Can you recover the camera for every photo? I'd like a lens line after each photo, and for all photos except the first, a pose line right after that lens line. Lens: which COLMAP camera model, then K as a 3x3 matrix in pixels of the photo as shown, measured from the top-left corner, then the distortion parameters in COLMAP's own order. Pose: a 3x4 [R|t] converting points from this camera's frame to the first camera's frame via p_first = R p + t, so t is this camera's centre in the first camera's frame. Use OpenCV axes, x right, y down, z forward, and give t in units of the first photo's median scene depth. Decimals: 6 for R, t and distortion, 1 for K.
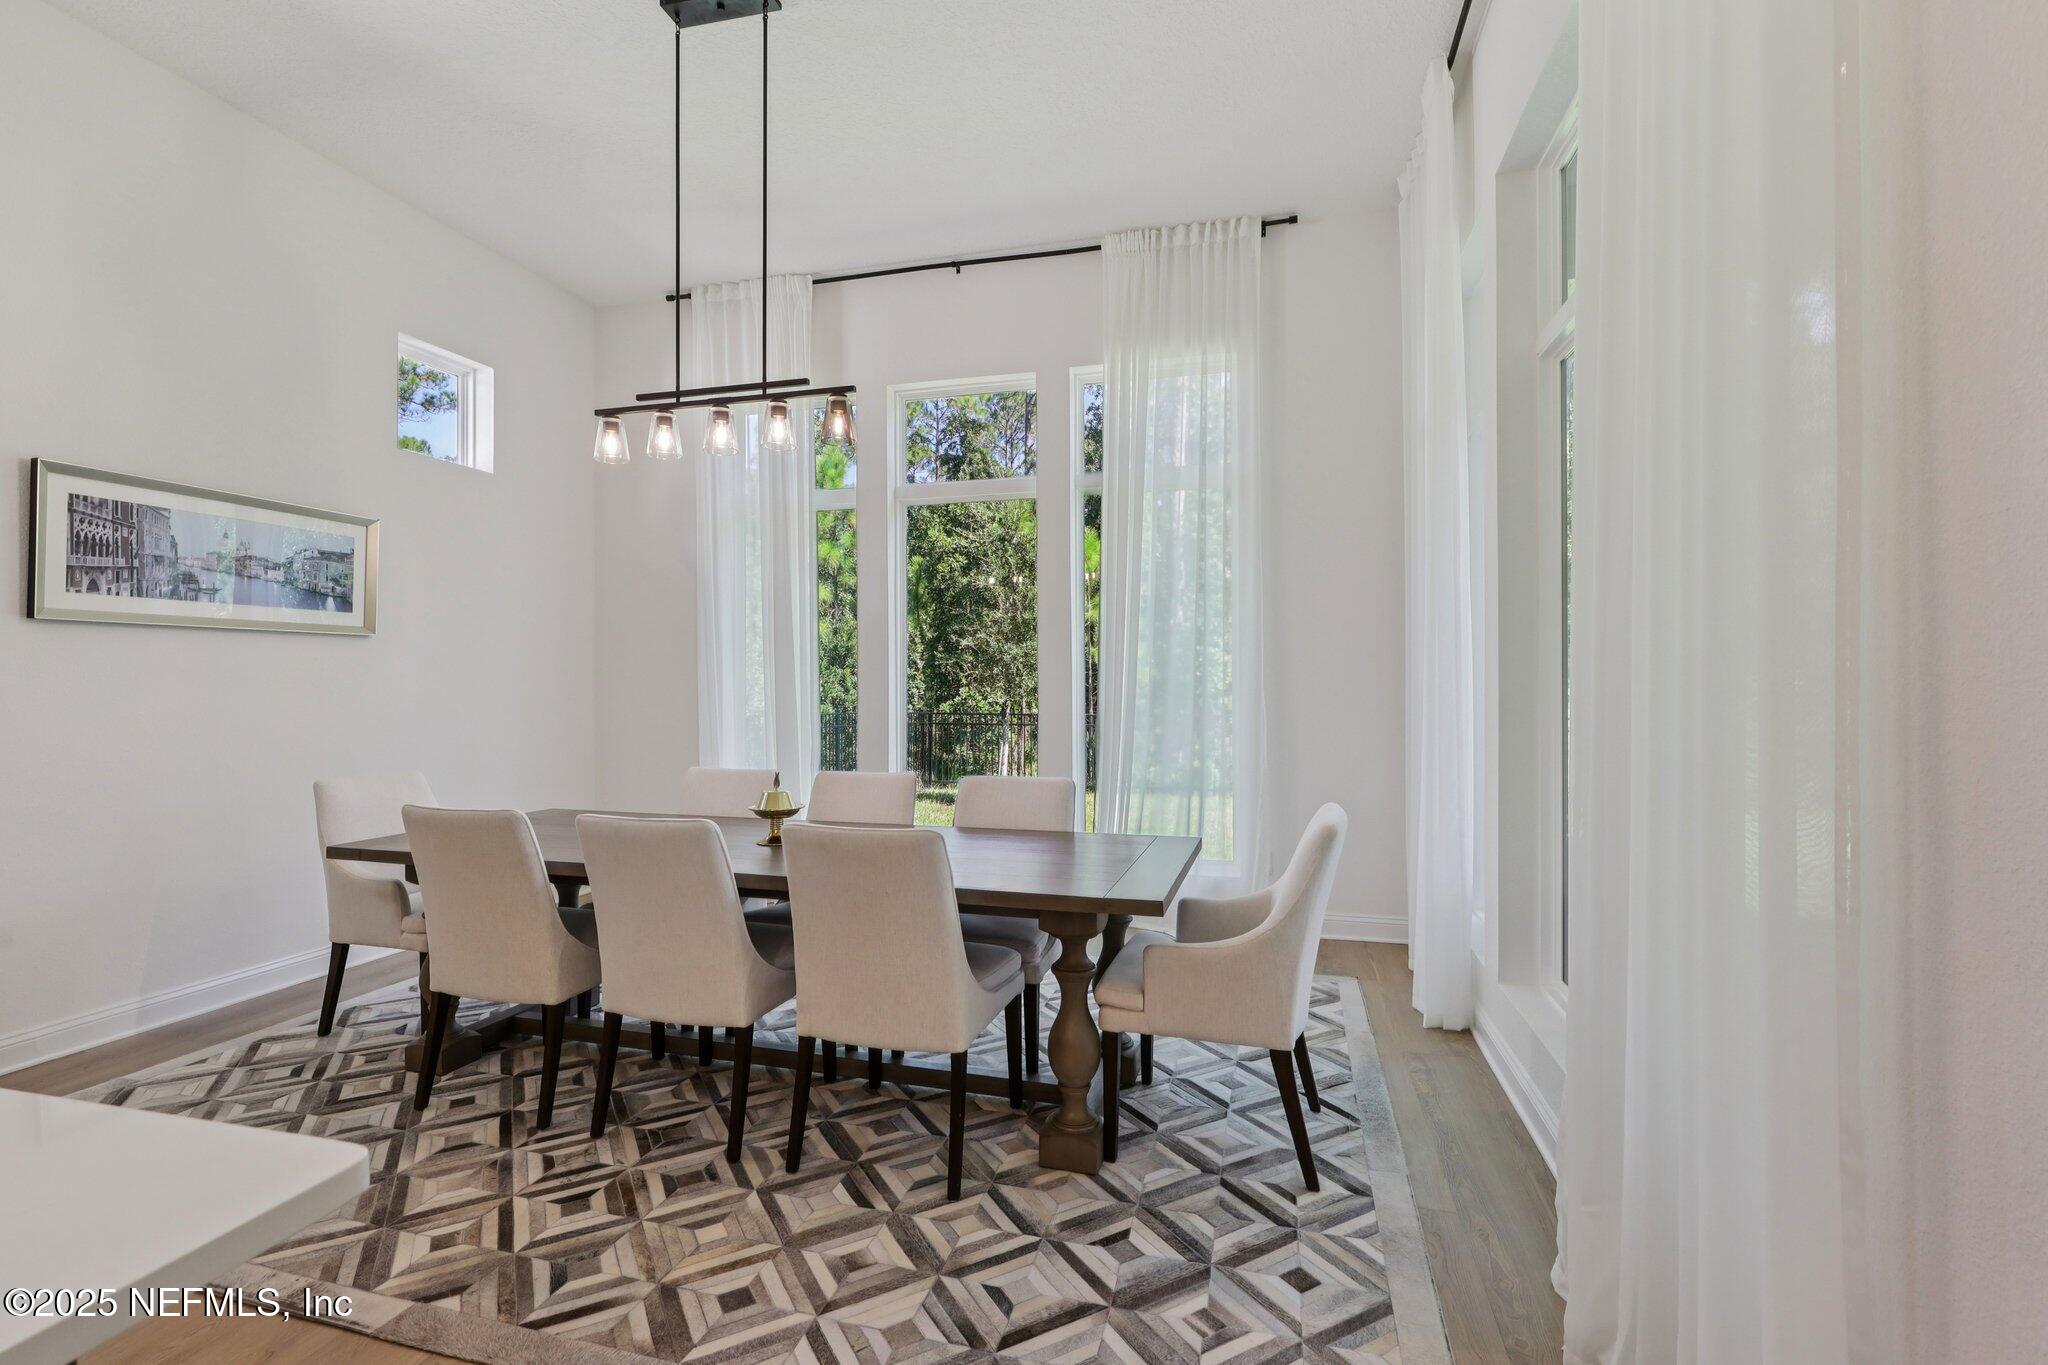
lens RADIAL K [[942.5, 0, 1024.0], [0, 942.5, 682.5], [0, 0, 1]] dist [-0.000076, -0.000078]
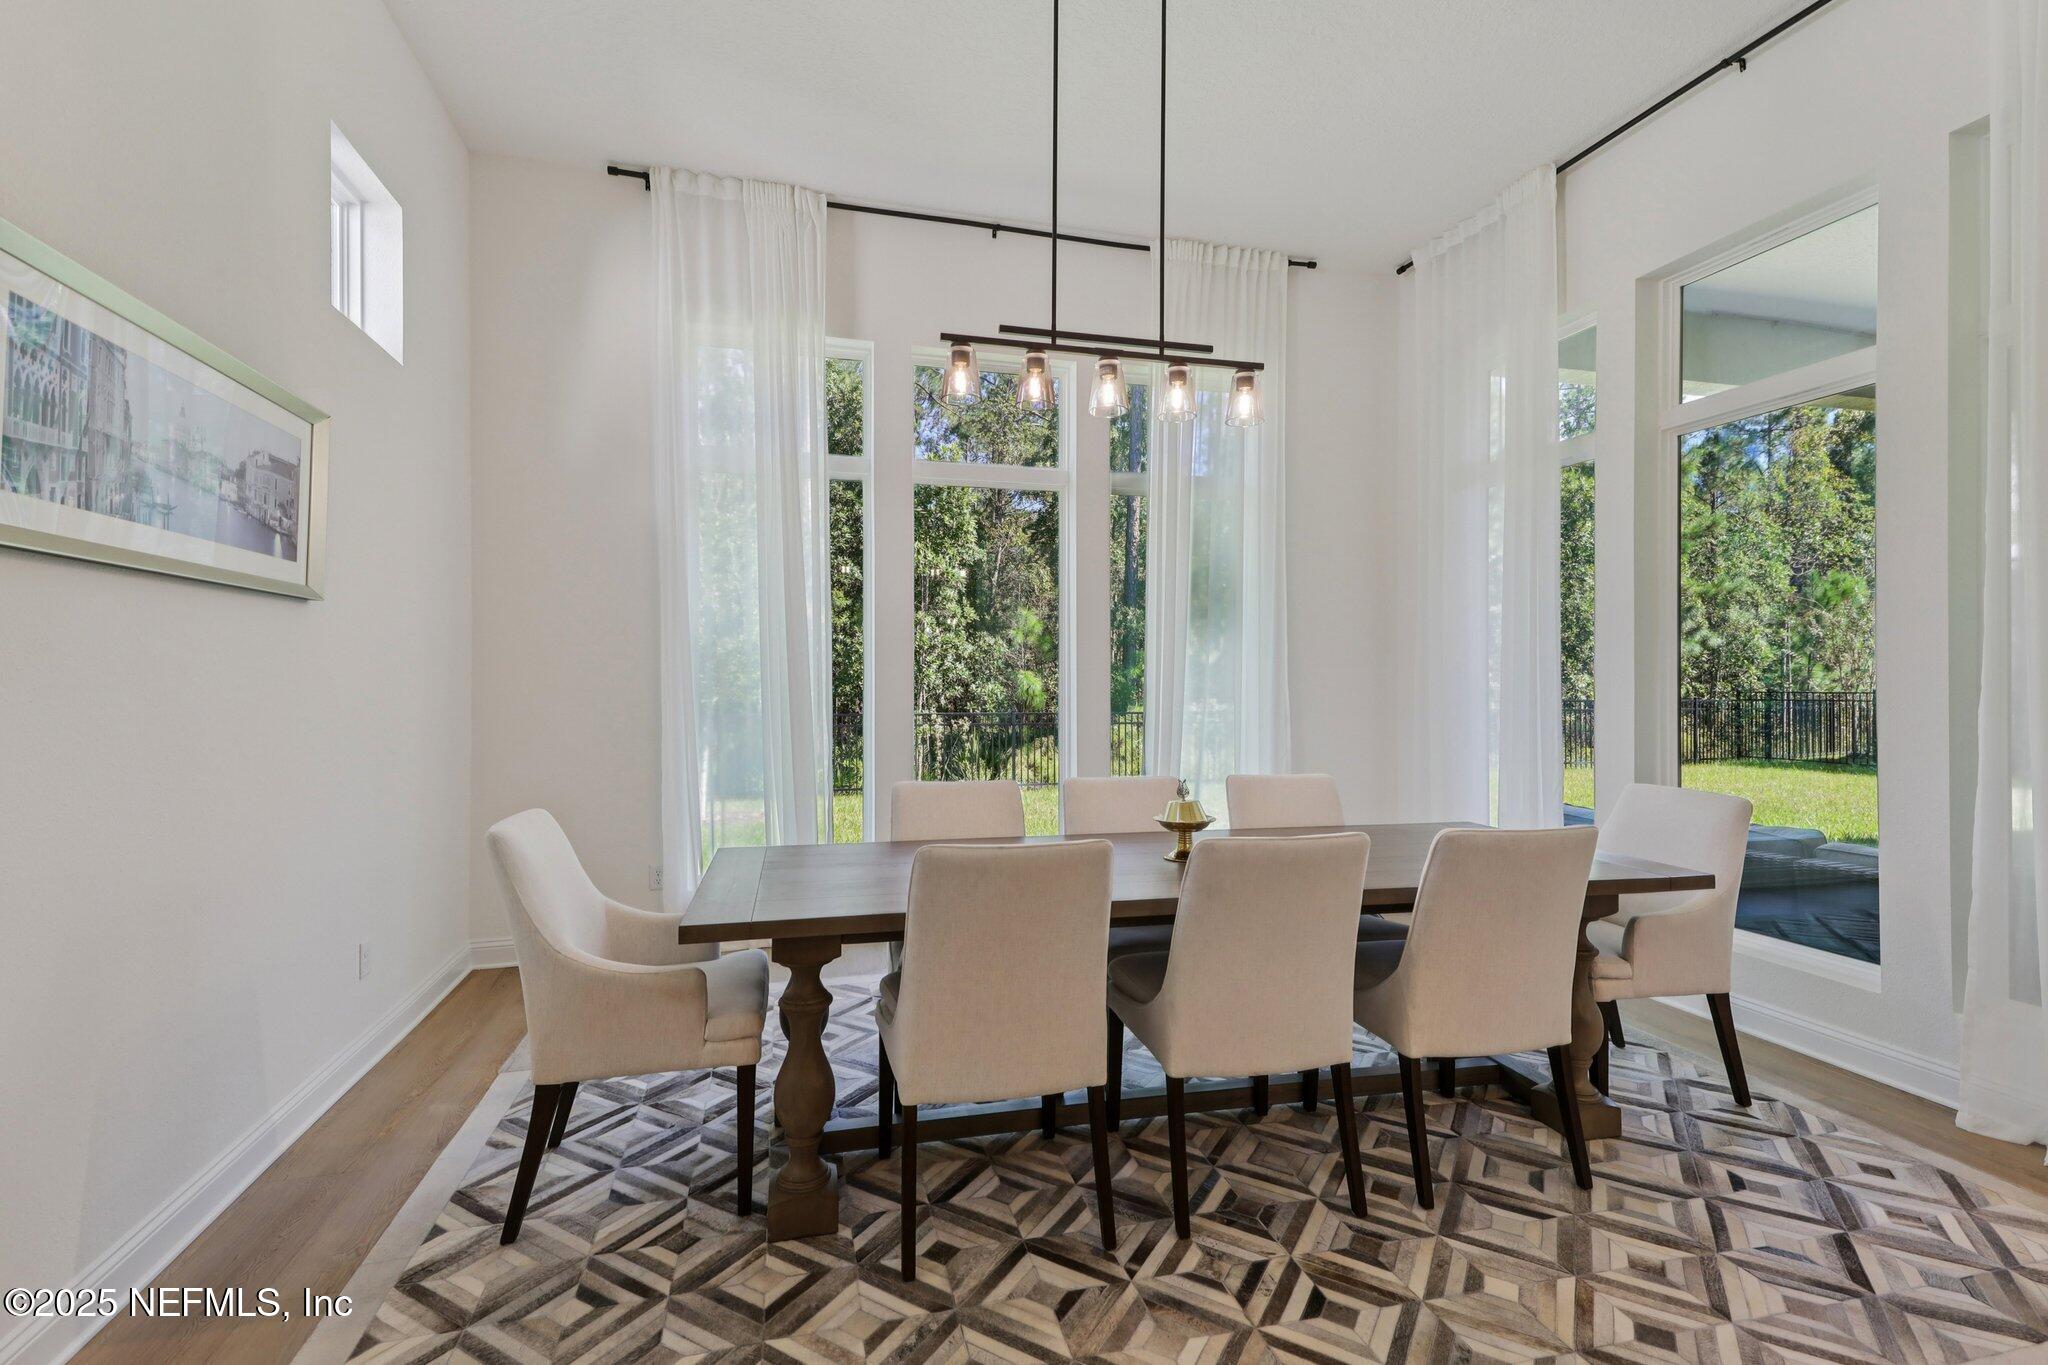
lens RADIAL K [[936.0, 0, 1024.0], [0, 936.0, 682.5], [0, 0, 1]] dist [0.056533, -0.024105]
pose [[0.864728, 0.004909, 0.502216, -0.844506], [-0.005023, 0.999987, -0.001126, 0.003309], [-0.502215, -0.001548, 0.864741, 0.305204]]
